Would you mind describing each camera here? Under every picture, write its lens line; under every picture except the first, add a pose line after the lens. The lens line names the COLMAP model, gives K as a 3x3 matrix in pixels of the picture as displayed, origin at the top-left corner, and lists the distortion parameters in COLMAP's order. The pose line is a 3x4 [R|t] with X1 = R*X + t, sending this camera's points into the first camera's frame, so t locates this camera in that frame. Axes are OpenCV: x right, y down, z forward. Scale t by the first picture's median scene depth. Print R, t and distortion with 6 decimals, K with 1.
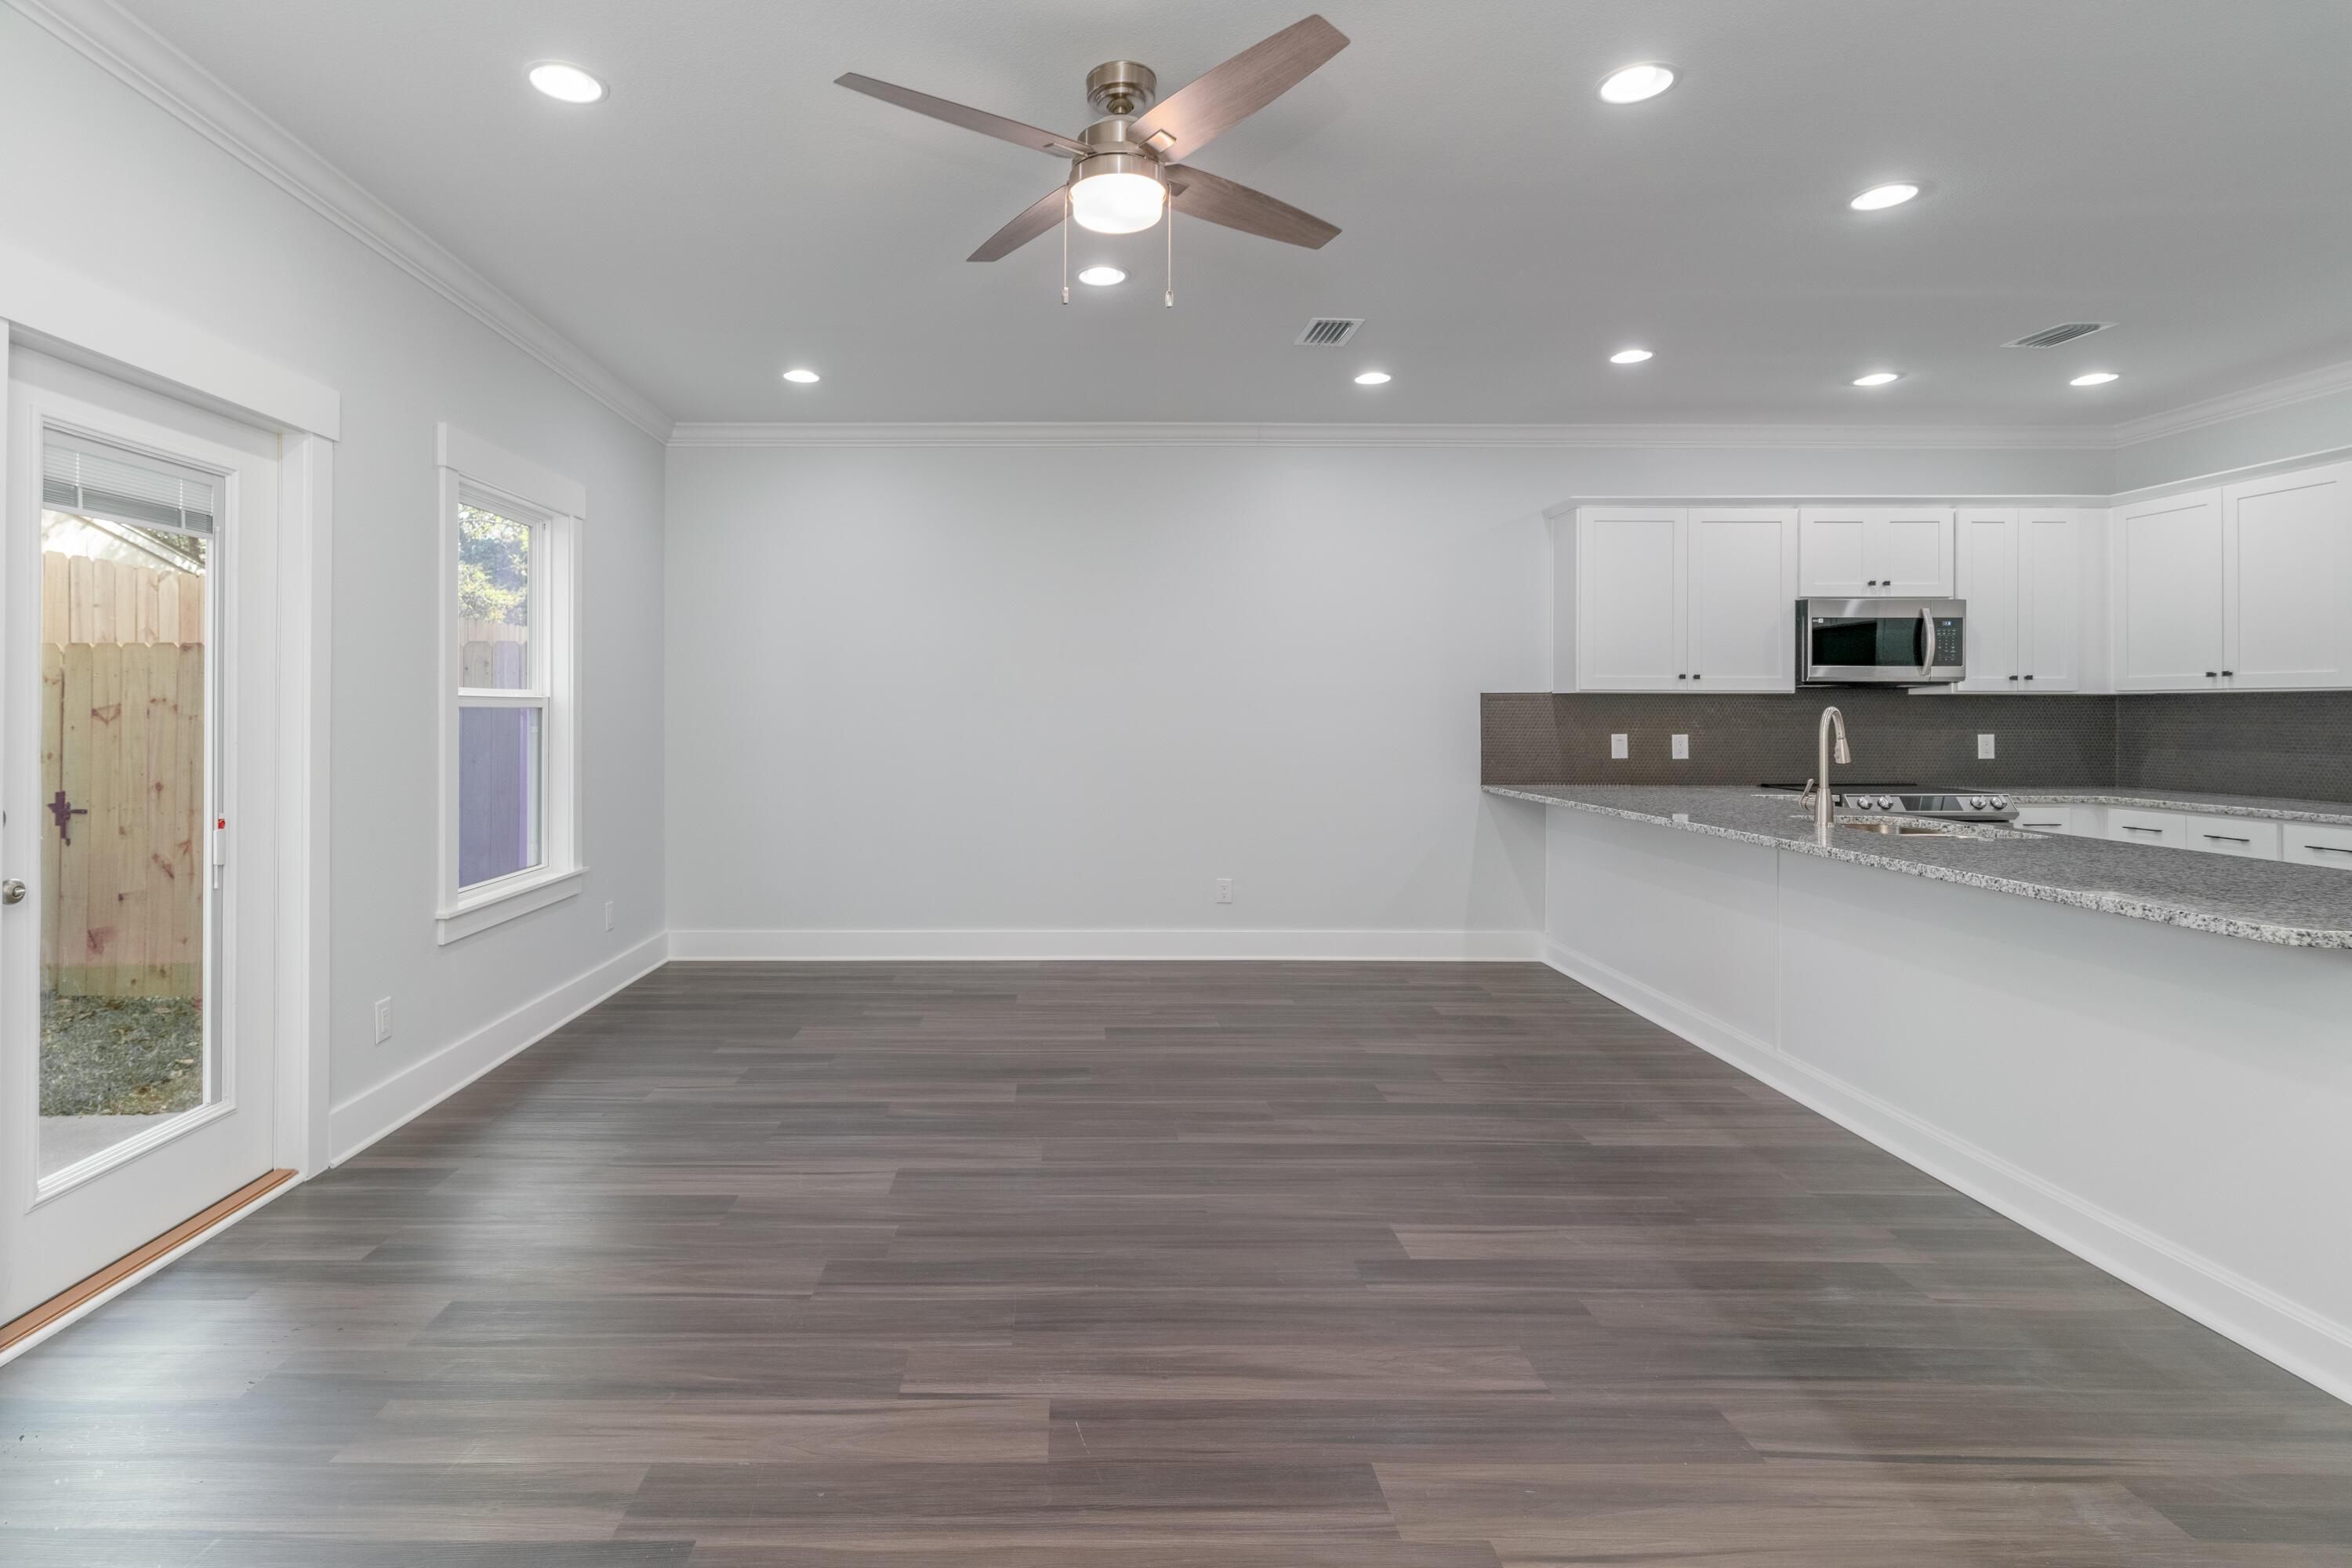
lens RADIAL K [[1139.0, 0, 1137.2], [0, 1139.0, 704.8], [0, 0, 1]] dist [0.004672, 0.000162]
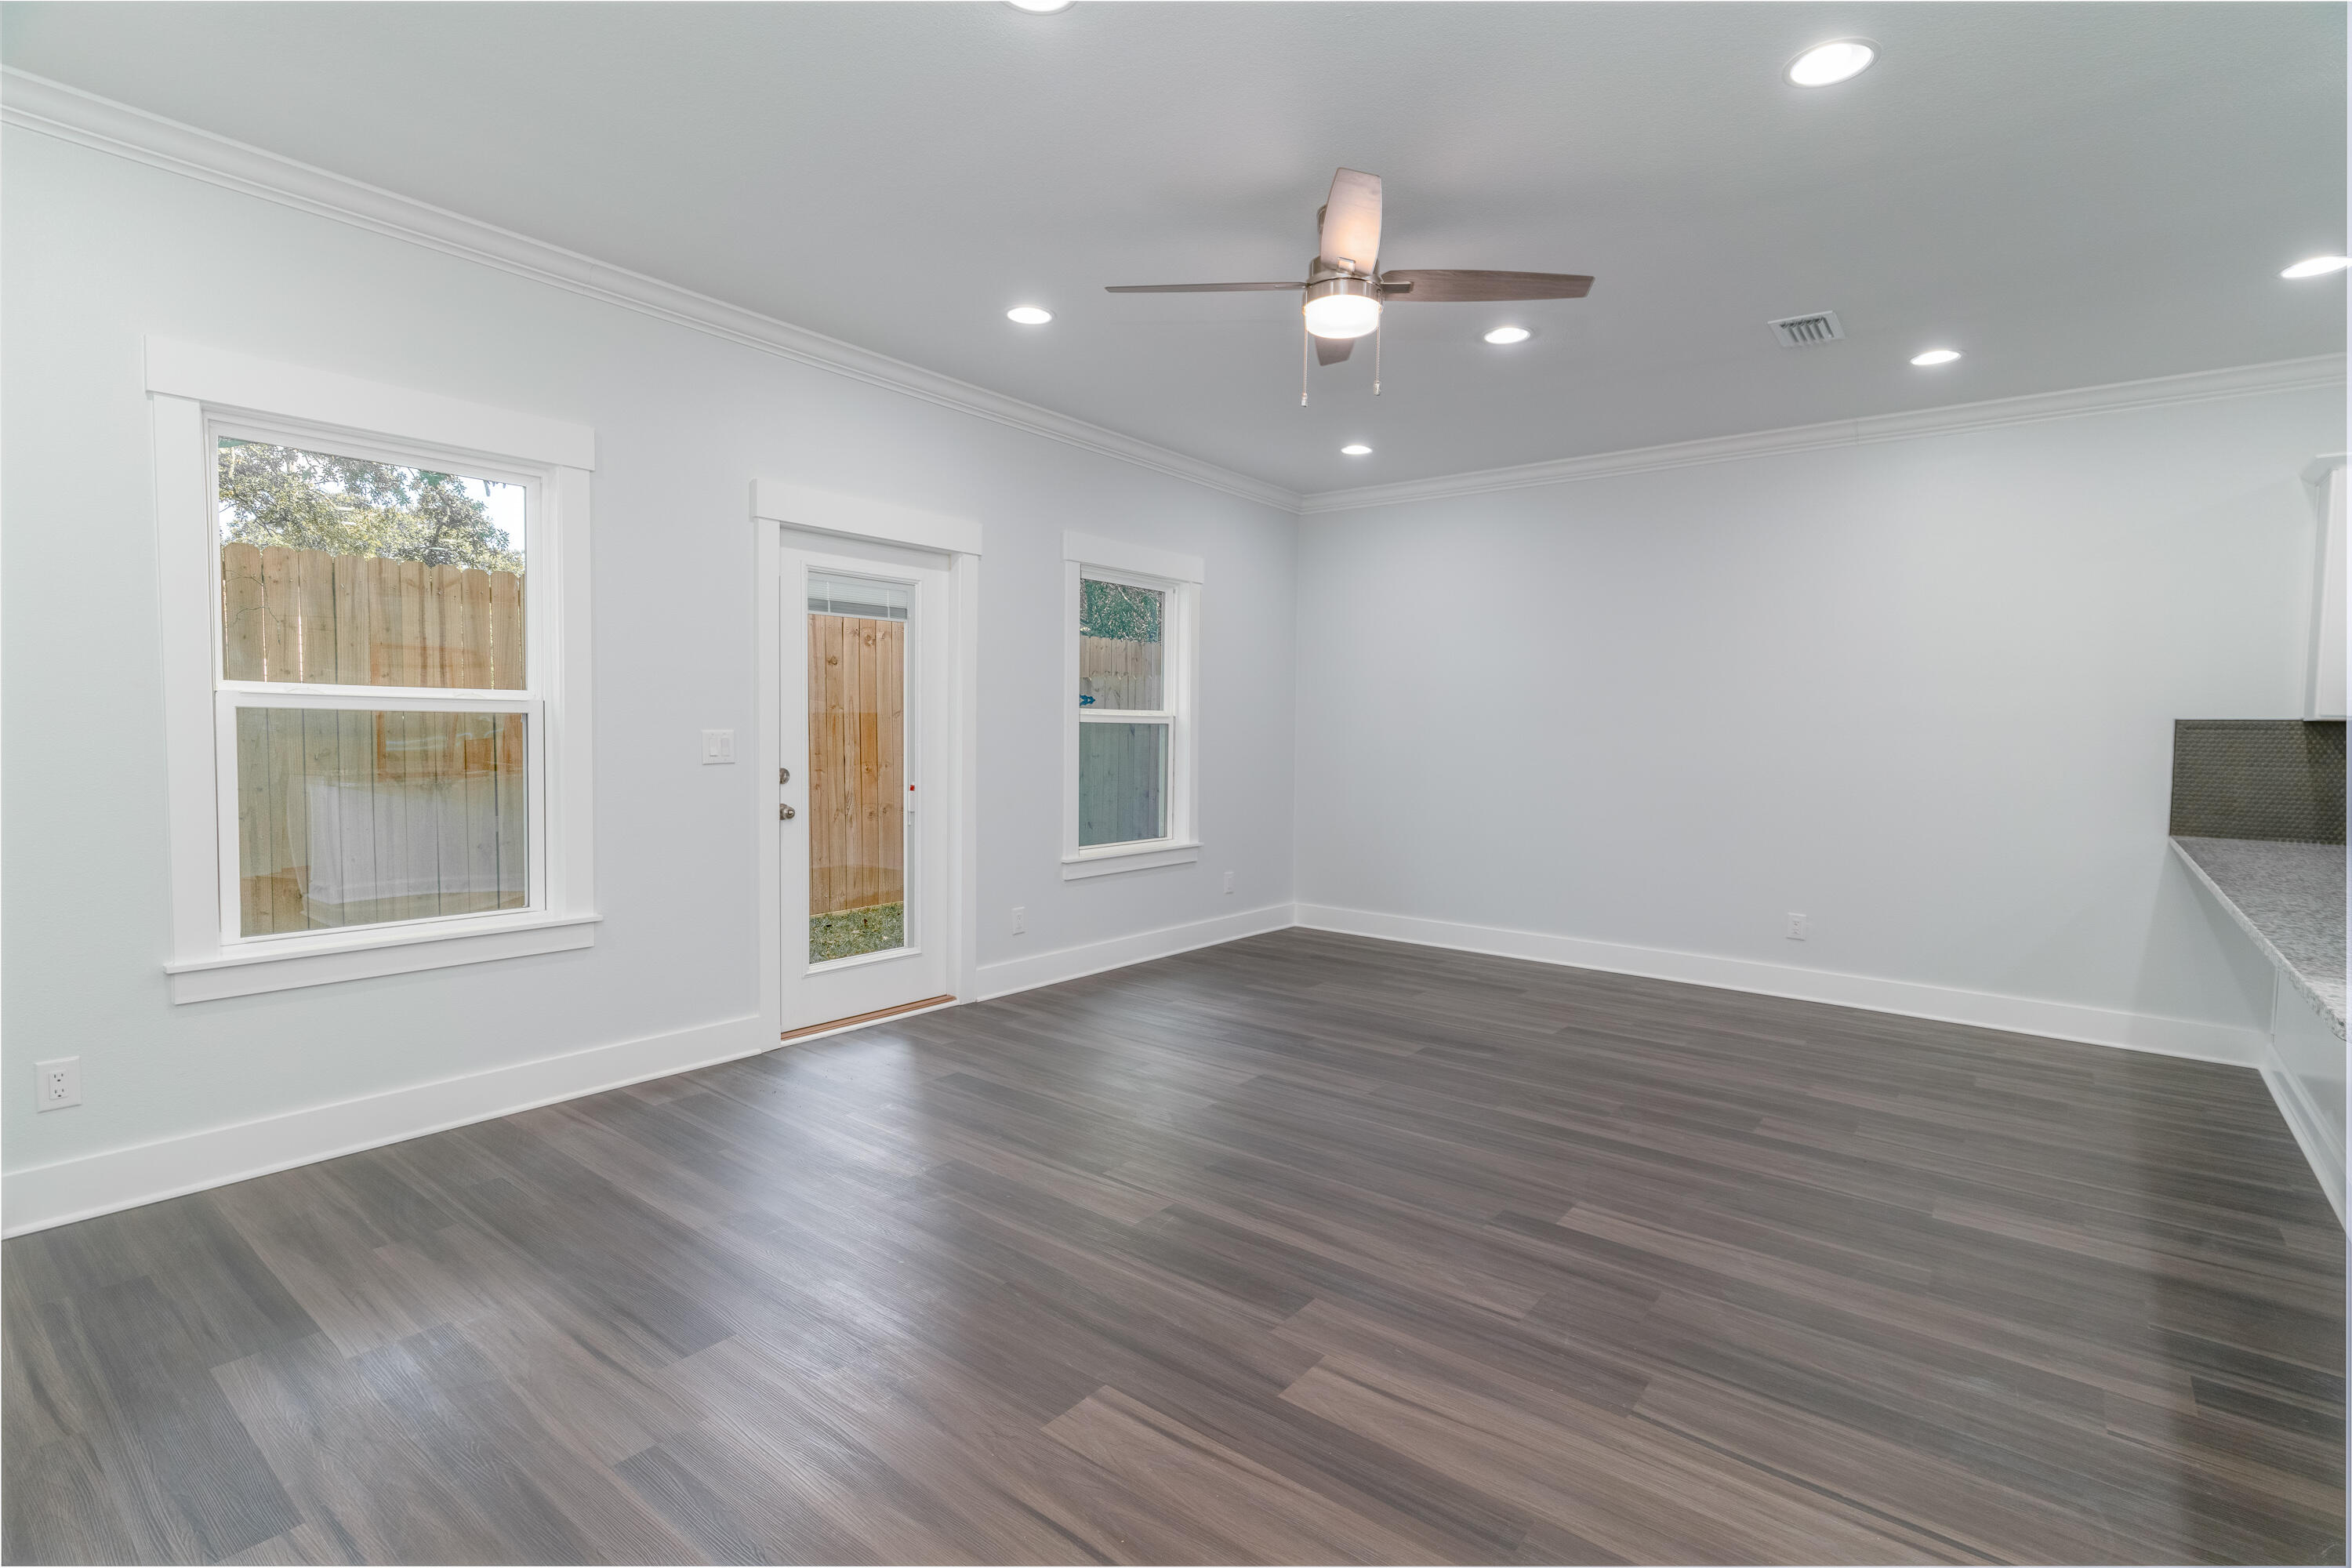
lens RADIAL K [[1139.0, 0, 1252.4], [0, 1139.0, 783.7], [0, 0, 1]] dist [0.004672, 0.000162]
pose [[0.790339, 0.041826, -0.611241, 0.509914], [-0.012416, 0.998556, 0.052275, 0.001283], [0.612544, -0.033726, 0.789717, -0.036082]]
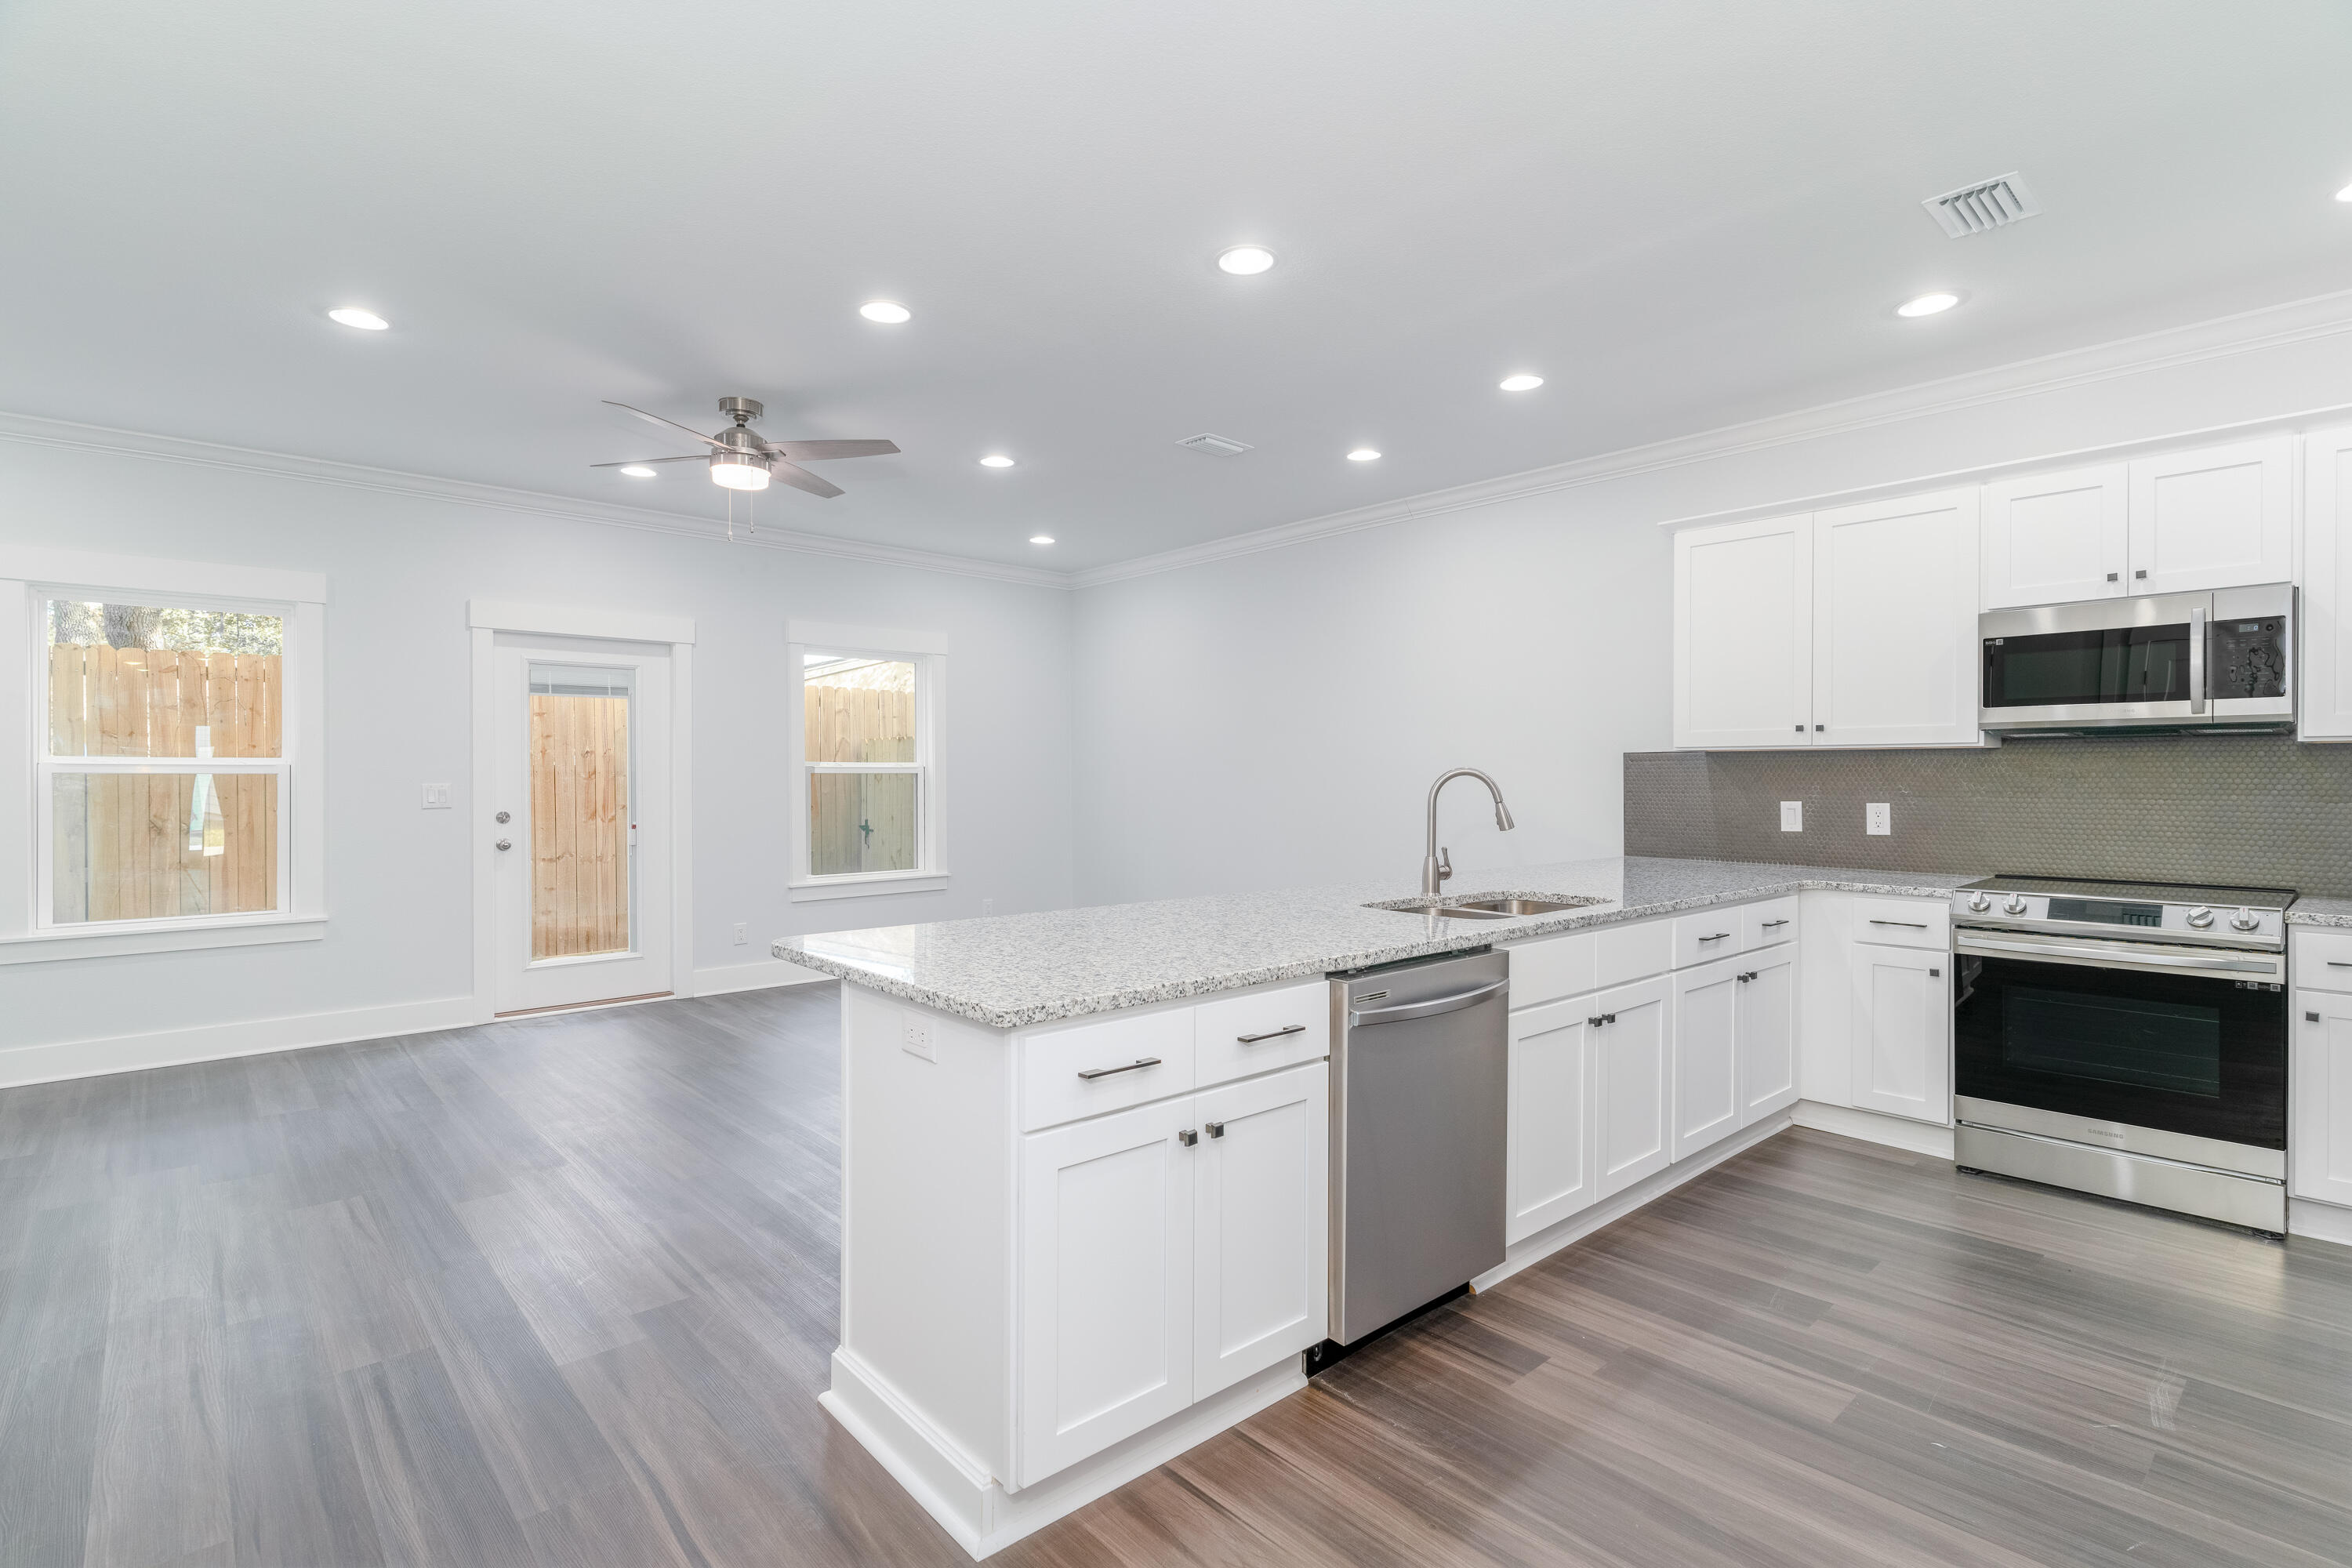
lens RADIAL K [[1139.0, 0, 1178.2], [0, 1139.0, 782.2], [0, 0, 1]] dist [0.004672, 0.000162]
pose [[0.669976, 0.001668, -0.742381, 1.197515], [0.006153, 0.999951, 0.007799, 0.005988], [0.742358, -0.009793, 0.669932, 0.234988]]
